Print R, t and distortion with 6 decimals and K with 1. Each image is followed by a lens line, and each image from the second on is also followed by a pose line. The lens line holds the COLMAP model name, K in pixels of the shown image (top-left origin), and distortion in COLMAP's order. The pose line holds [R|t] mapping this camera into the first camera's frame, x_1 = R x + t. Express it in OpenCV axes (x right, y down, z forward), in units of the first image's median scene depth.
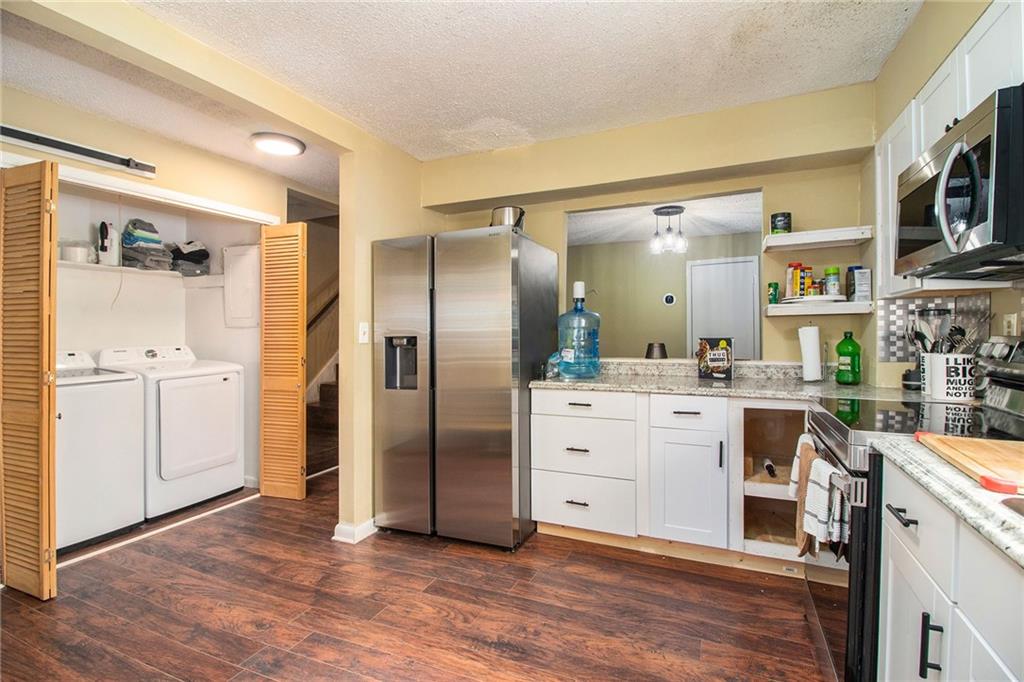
lens RADIAL K [[483.7, 0, 504.2], [0, 483.7, 334.5], [0, 0, 1]] dist [-0.003613, -0.000591]
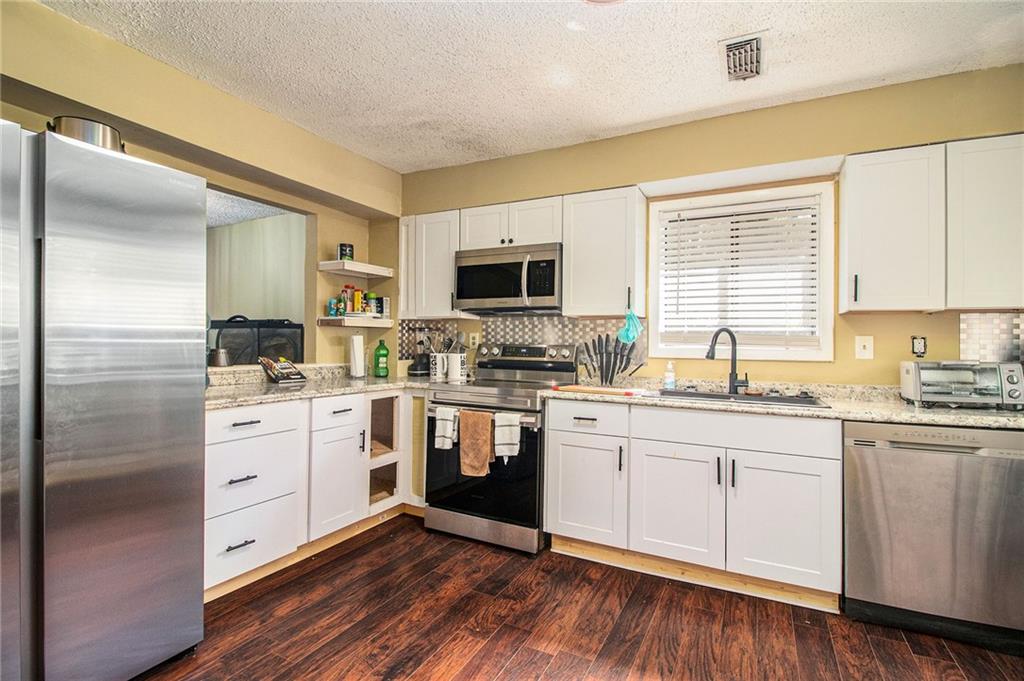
lens RADIAL K [[479.4, 0, 515.4], [0, 479.4, 339.1], [0, 0, 1]] dist [0.001991, -0.012452]
pose [[0.052305, 0.015748, 0.998507, -0.549655], [-0.012014, 0.999813, -0.015139, 0.006663], [-0.998559, -0.011205, 0.052485, 0.429794]]
